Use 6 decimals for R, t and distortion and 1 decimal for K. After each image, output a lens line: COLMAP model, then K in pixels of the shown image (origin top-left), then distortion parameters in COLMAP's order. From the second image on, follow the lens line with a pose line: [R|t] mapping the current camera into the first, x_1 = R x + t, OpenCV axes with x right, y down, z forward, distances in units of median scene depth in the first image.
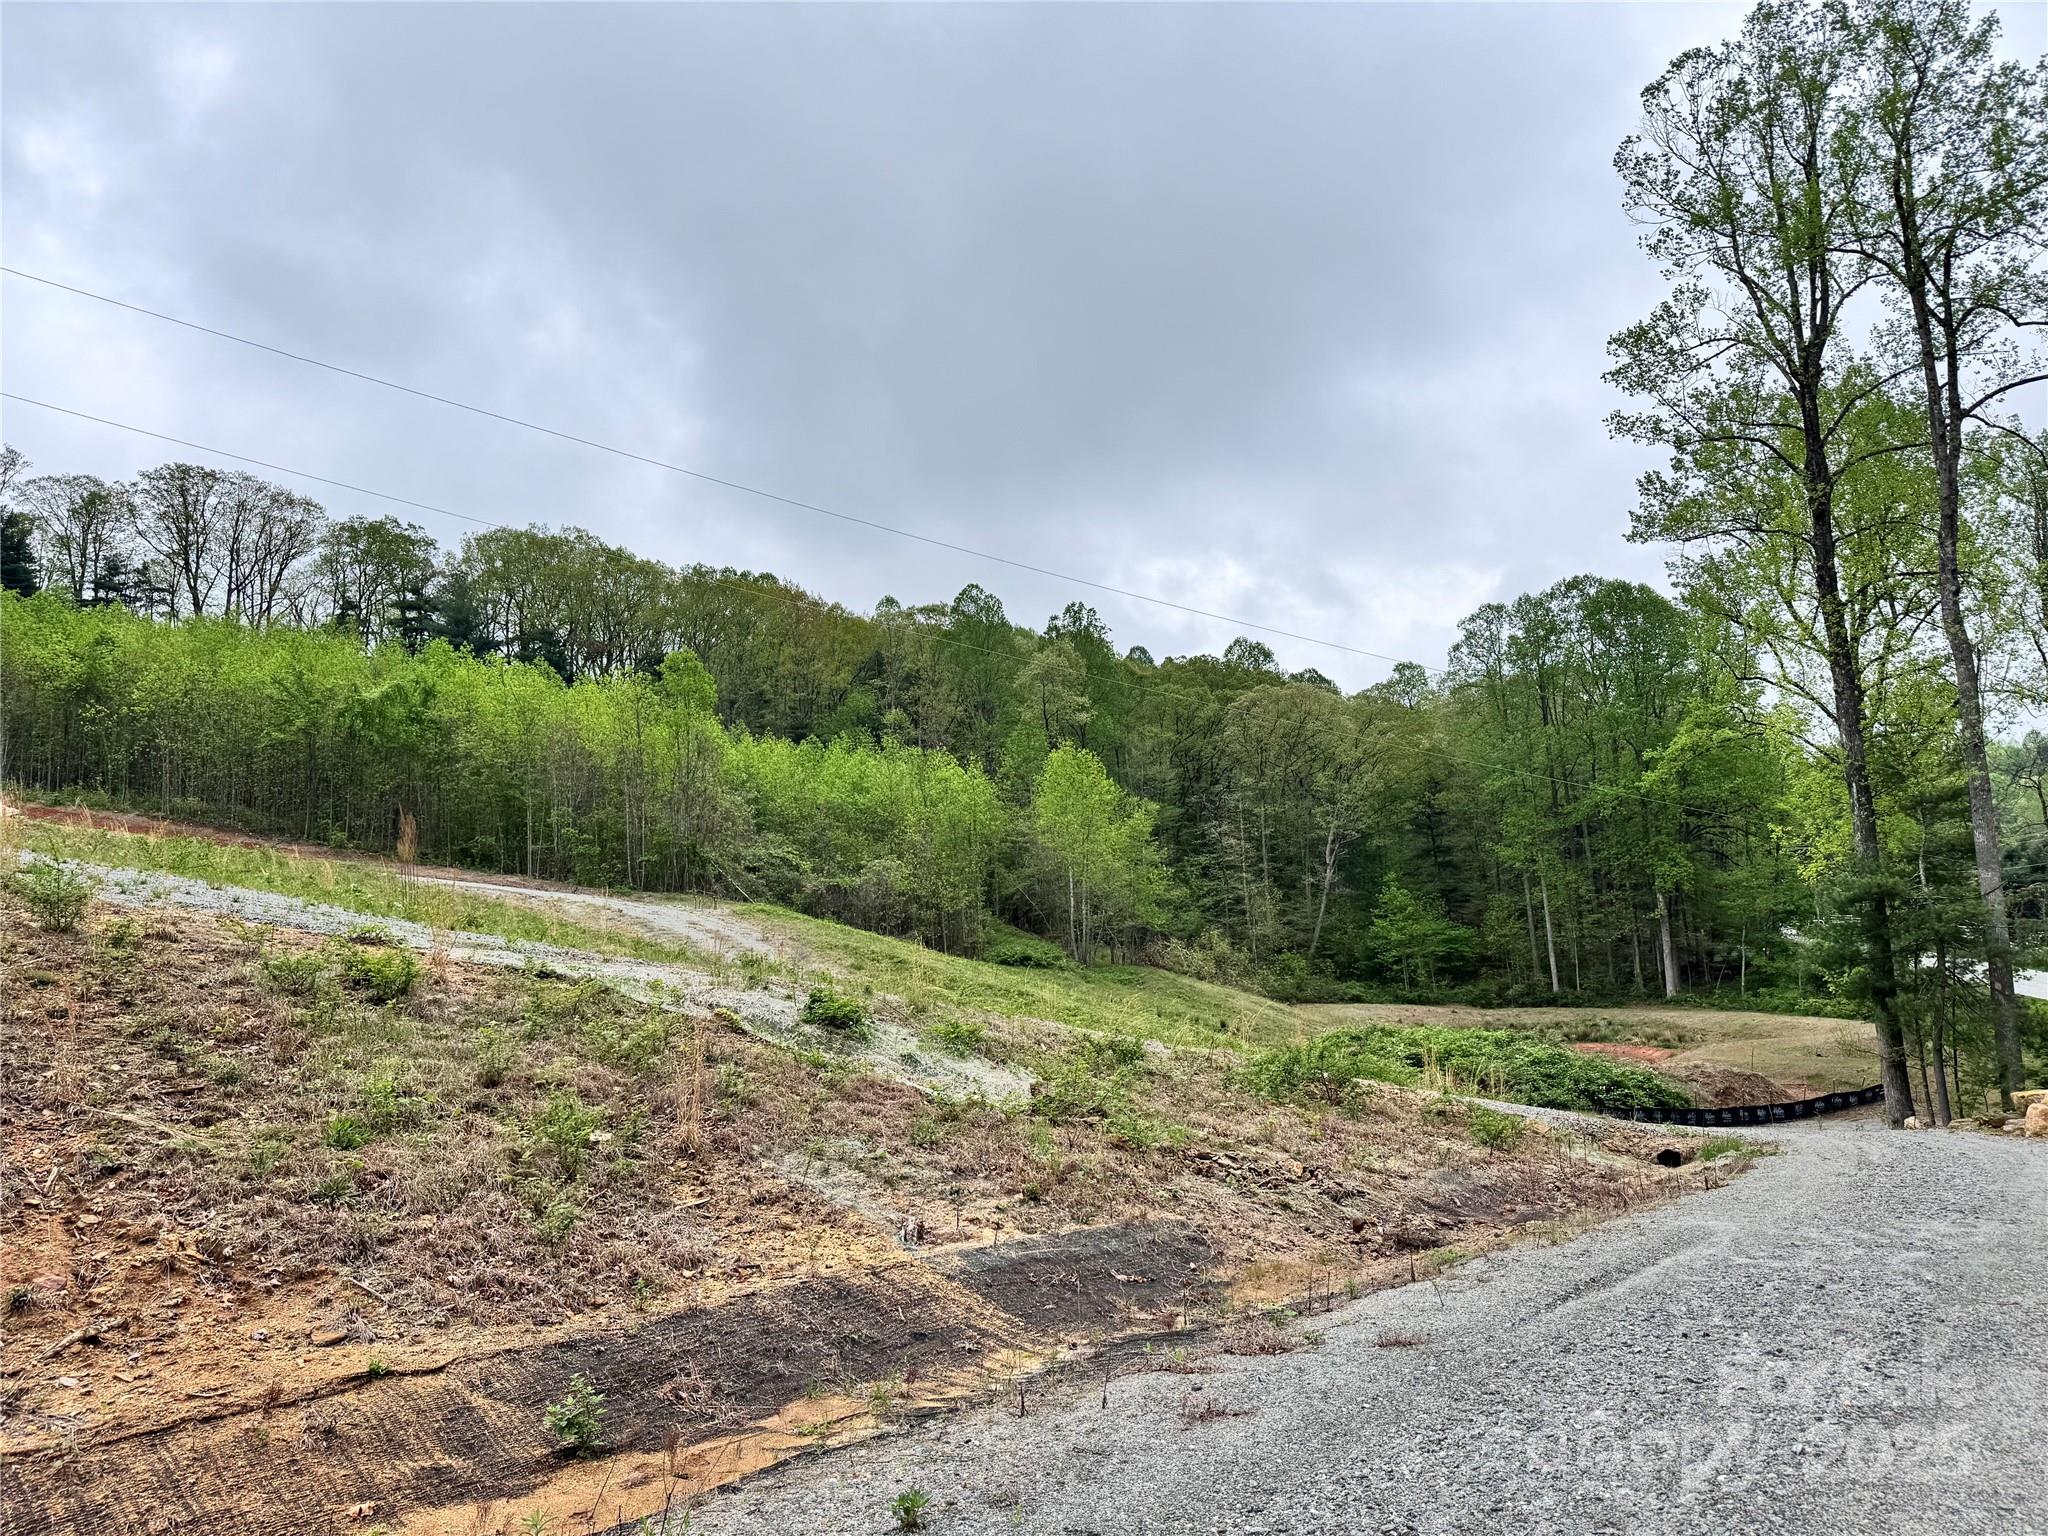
lens RADIAL K [[1423.8, 0, 1023.9], [0, 1423.8, 763.4], [0, 0, 1]] dist [0.009553, -0.001118]
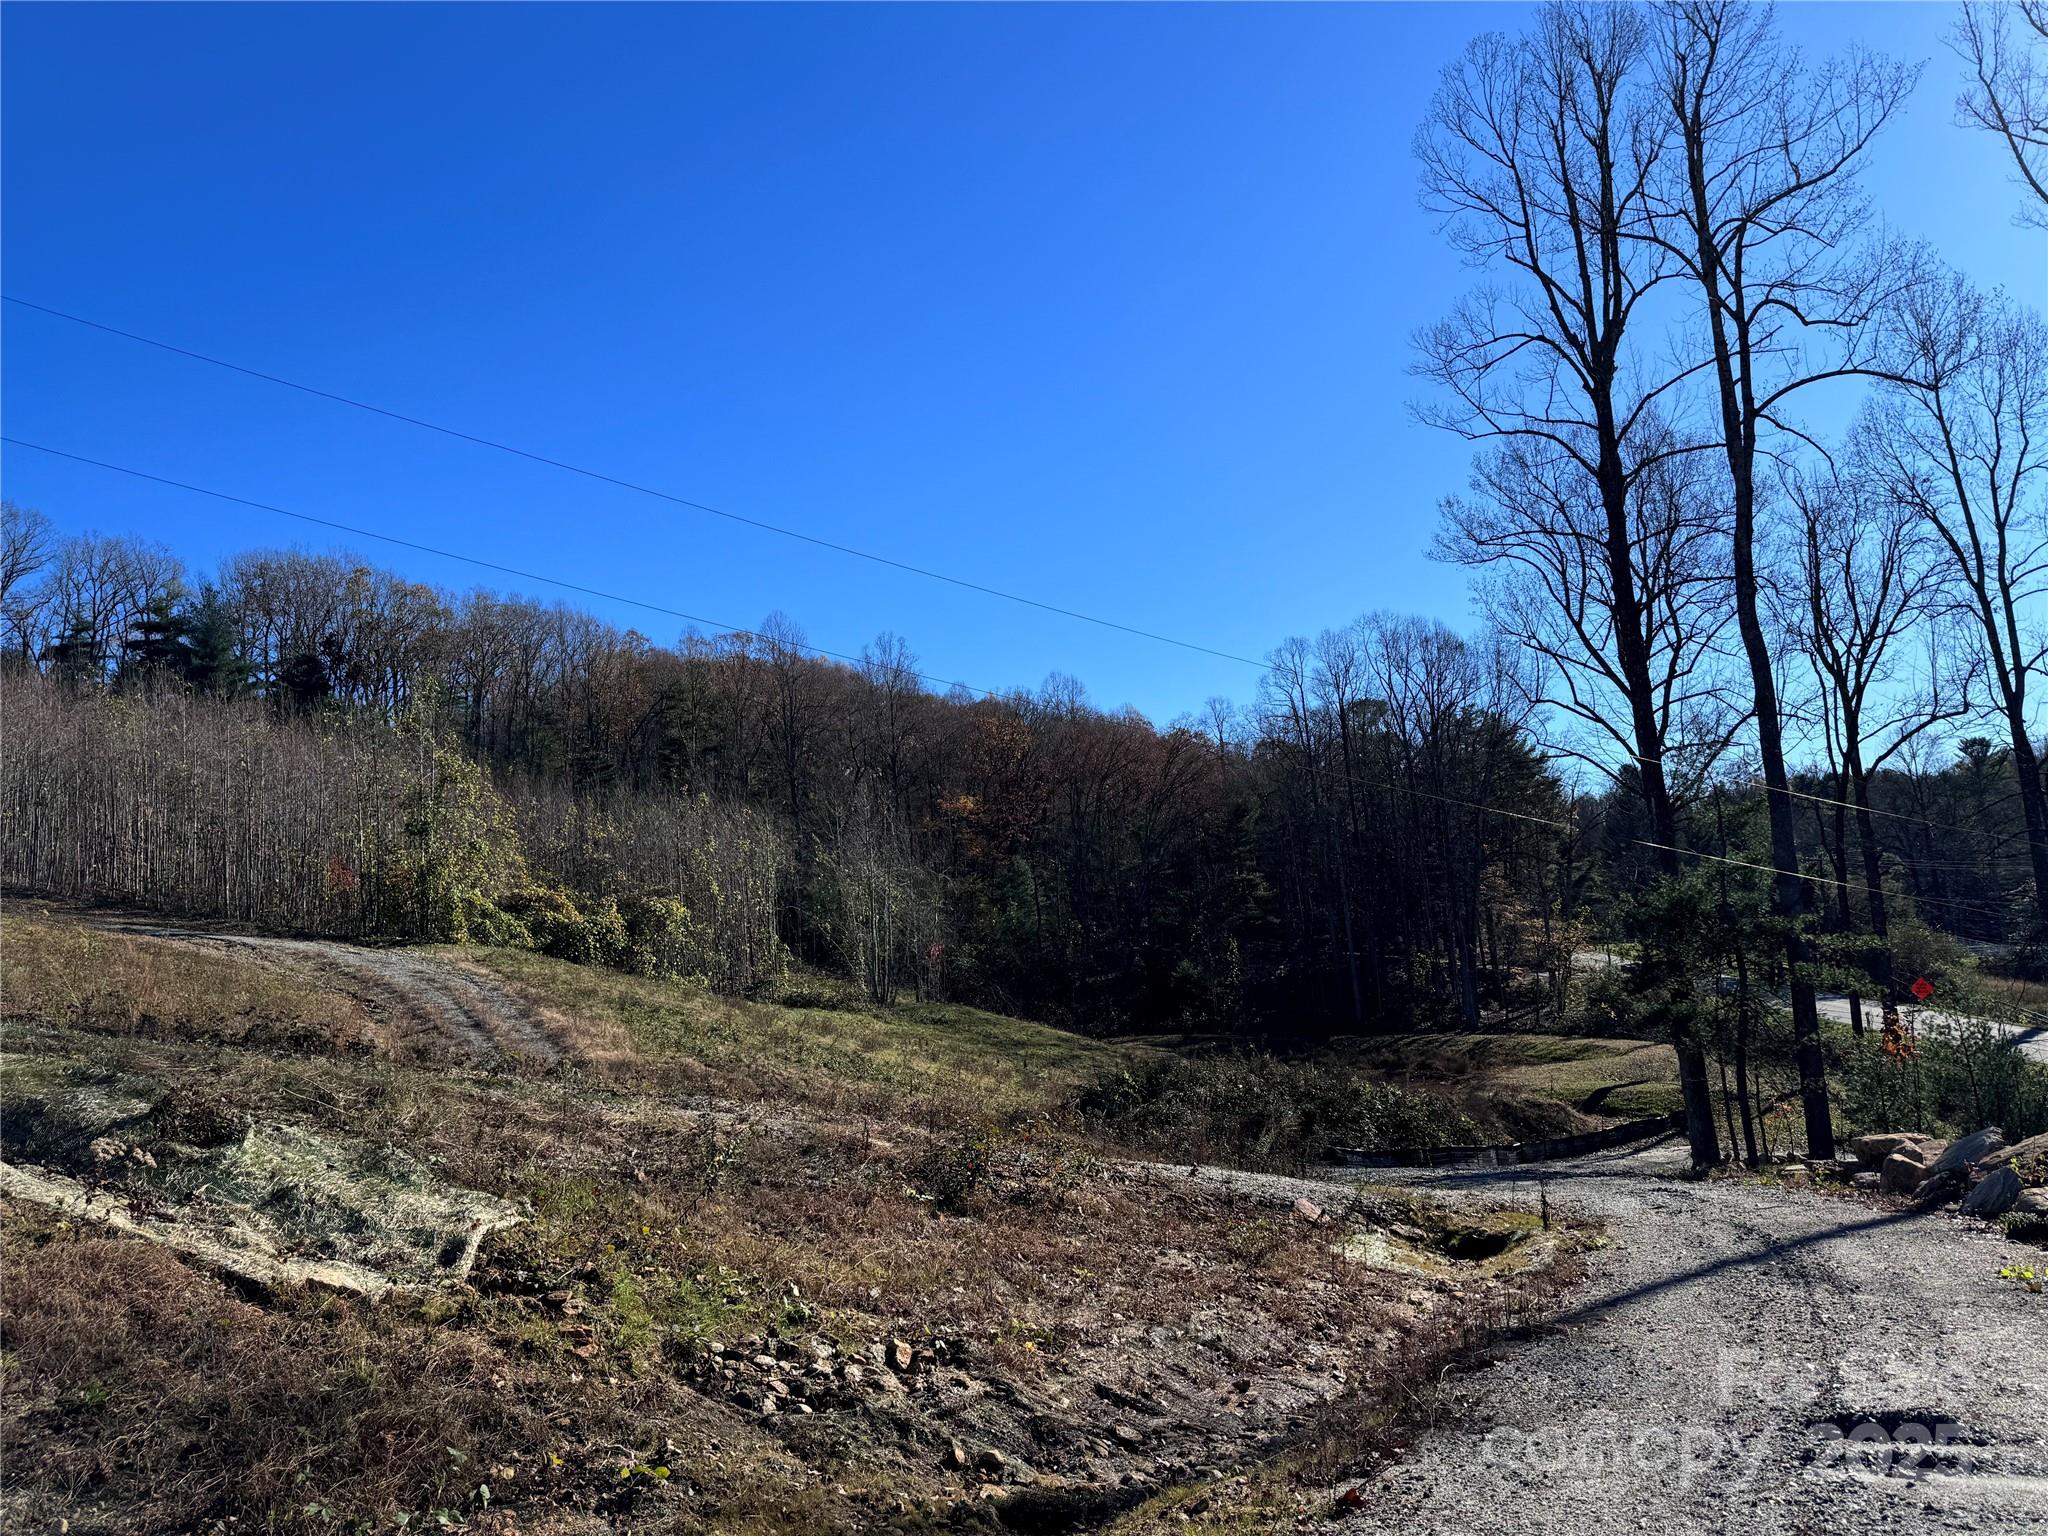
lens RADIAL K [[1423.8, 0, 1024.2], [0, 1423.8, 772.7], [0, 0, 1]] dist [0.009553, -0.001118]
pose [[0.992020, -0.002933, 0.126049, 0.037732], [0.005249, 0.999823, -0.018048, 0.010993], [-0.125974, 0.018566, 0.991860, 0.092246]]
